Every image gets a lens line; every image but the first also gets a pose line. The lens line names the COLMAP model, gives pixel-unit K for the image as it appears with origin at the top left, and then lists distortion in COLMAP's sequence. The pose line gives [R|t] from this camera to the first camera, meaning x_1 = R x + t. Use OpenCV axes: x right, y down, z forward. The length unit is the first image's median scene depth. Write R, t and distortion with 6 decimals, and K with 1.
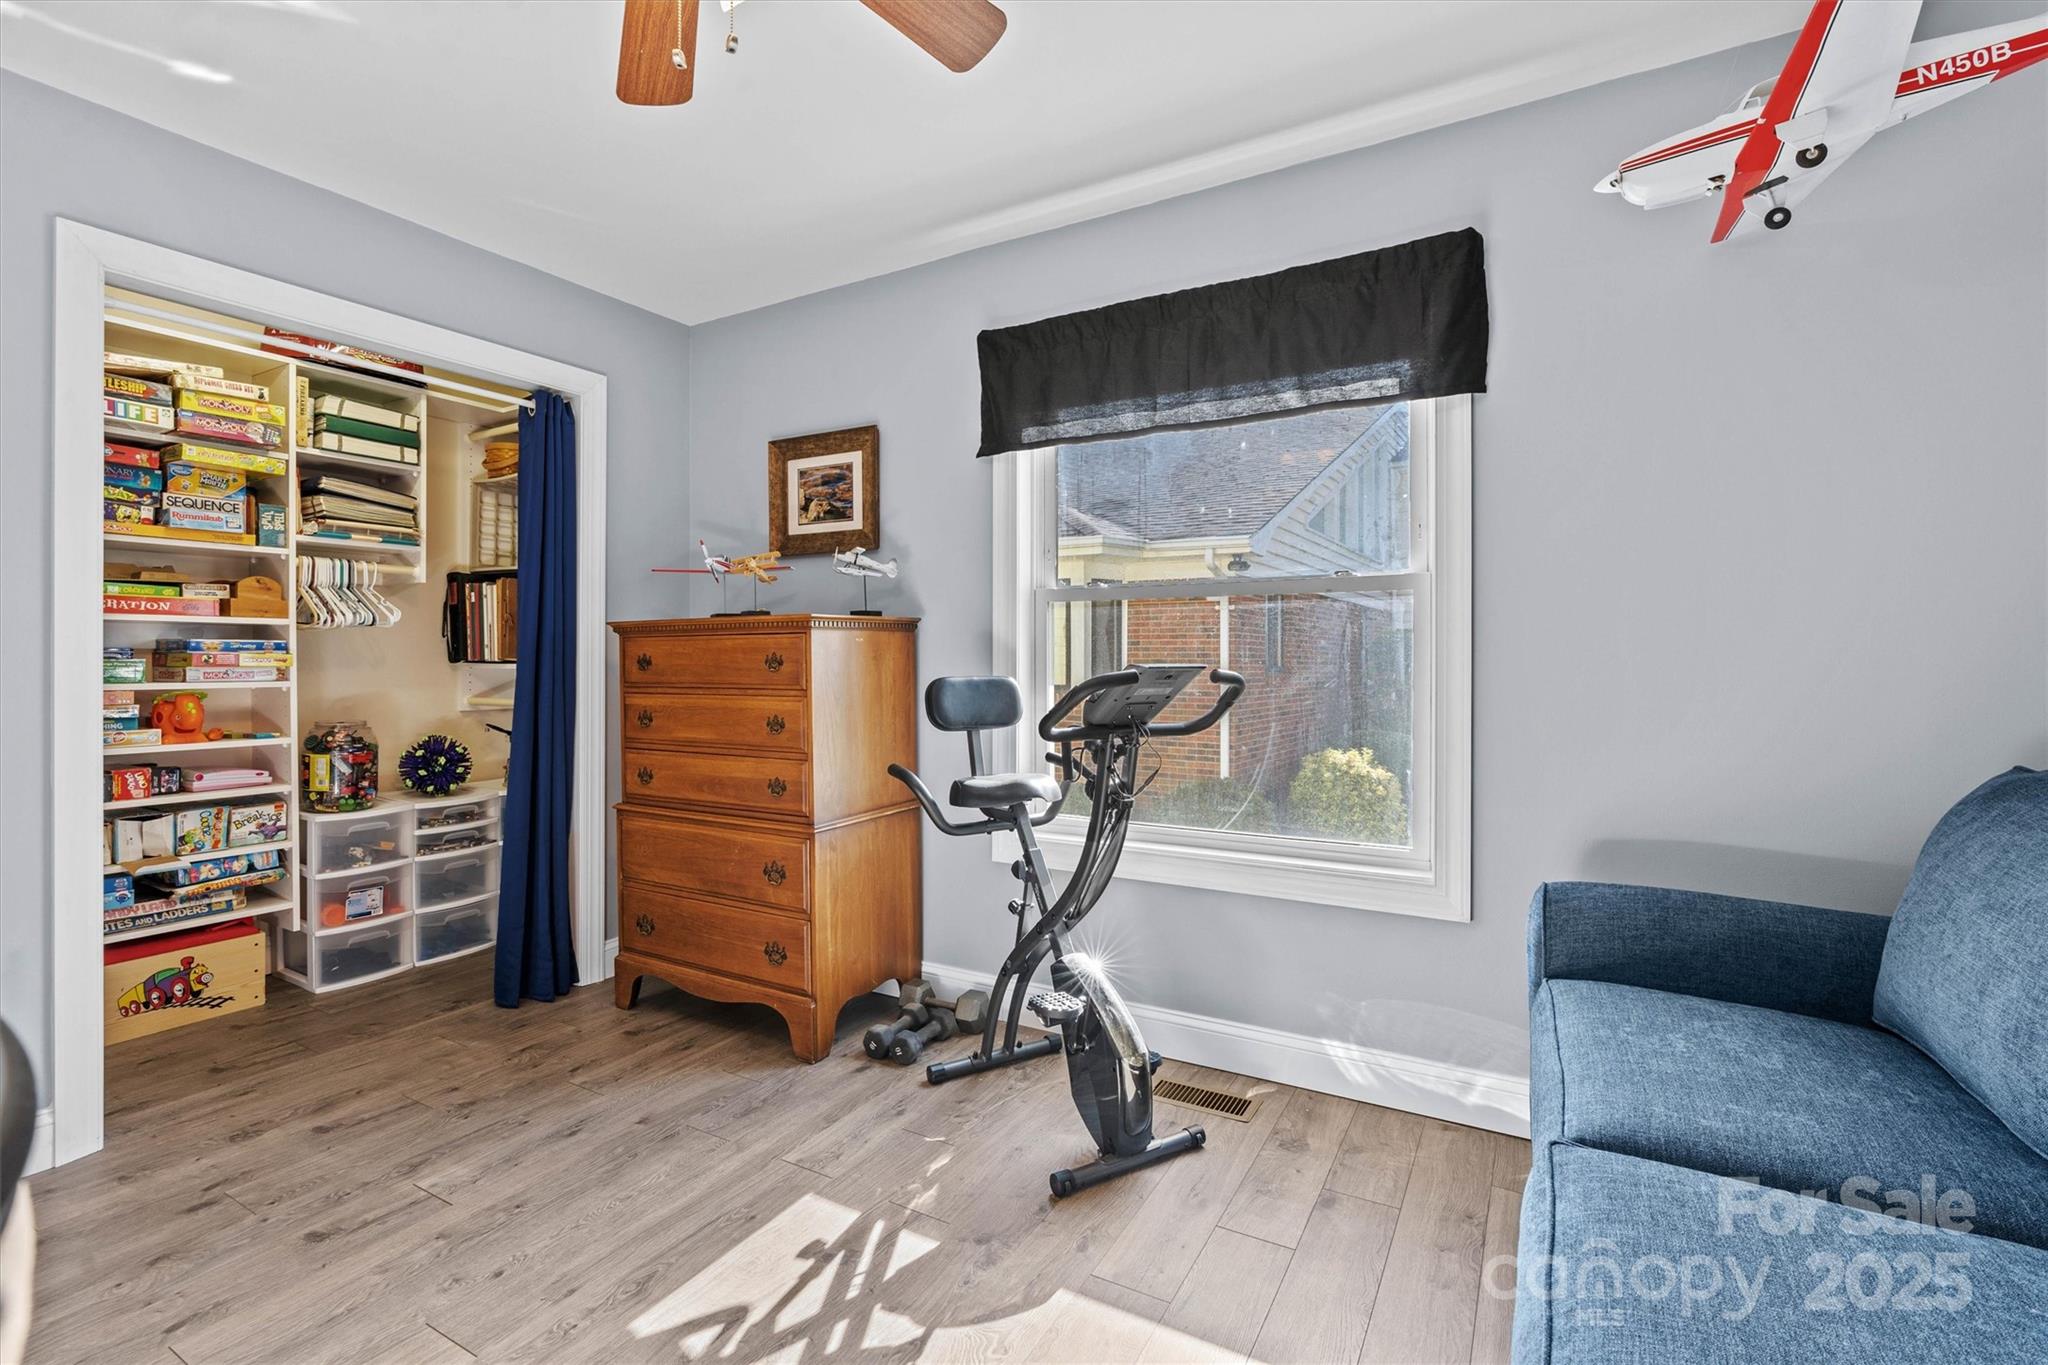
lens RADIAL K [[931.0, 0, 1018.6], [0, 931.0, 664.4], [0, 0, 1]] dist [-0.008994, 0.001455]
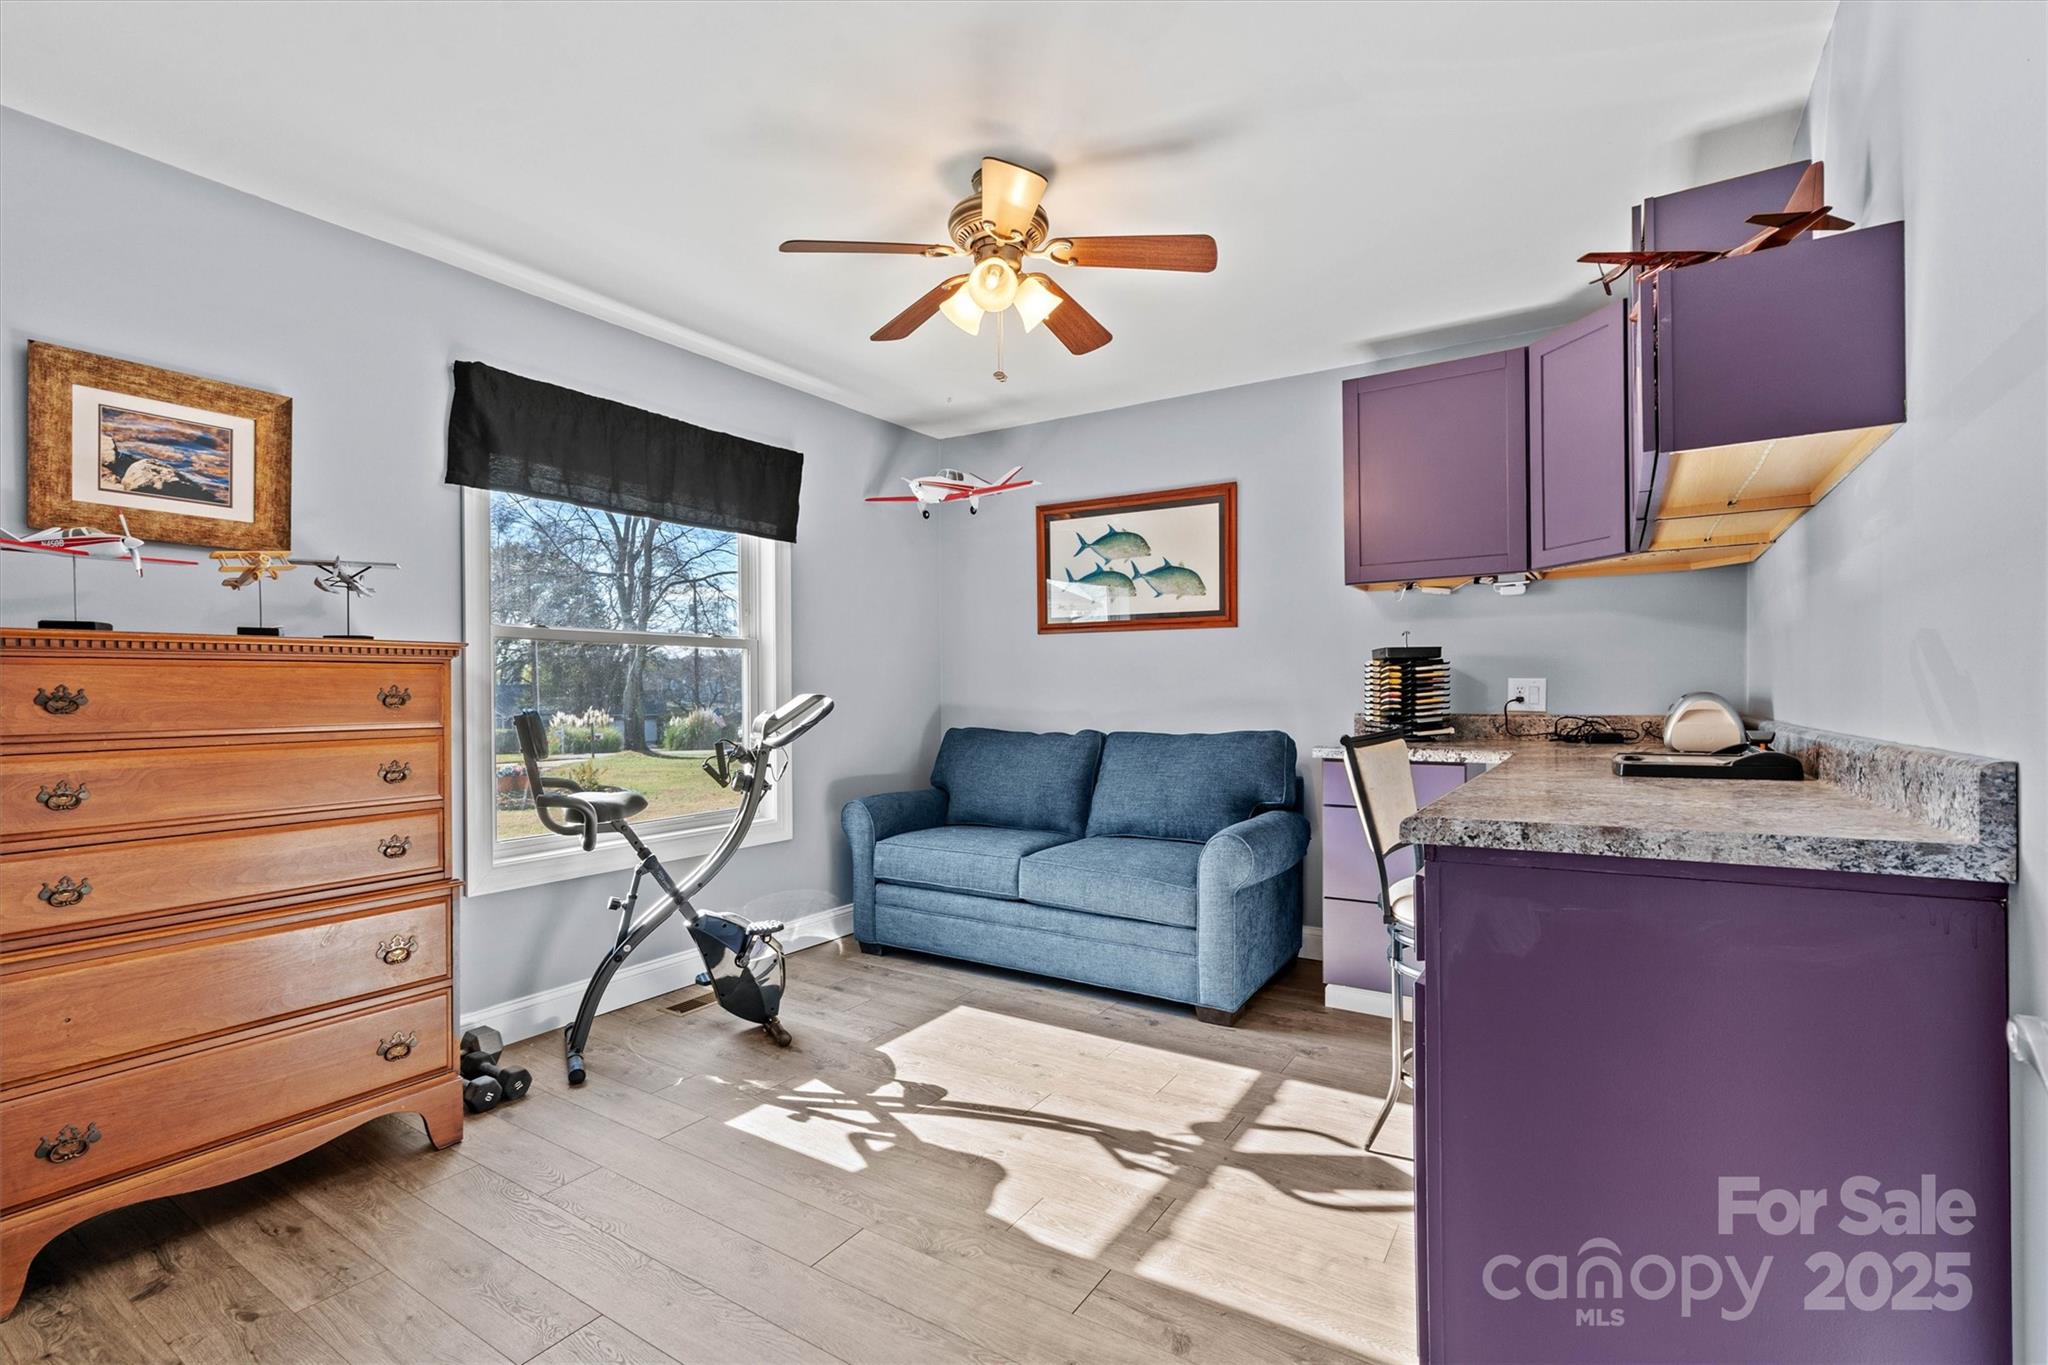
lens RADIAL K [[931.0, 0, 1018.0], [0, 931.0, 687.0], [0, 0, 1]] dist [-0.008994, 0.001455]
pose [[0.040051, 0.000584, 0.999197, -1.109520], [0.002880, 0.999996, -0.000700, -0.010636], [-0.999193, 0.002906, 0.040049, 0.423712]]
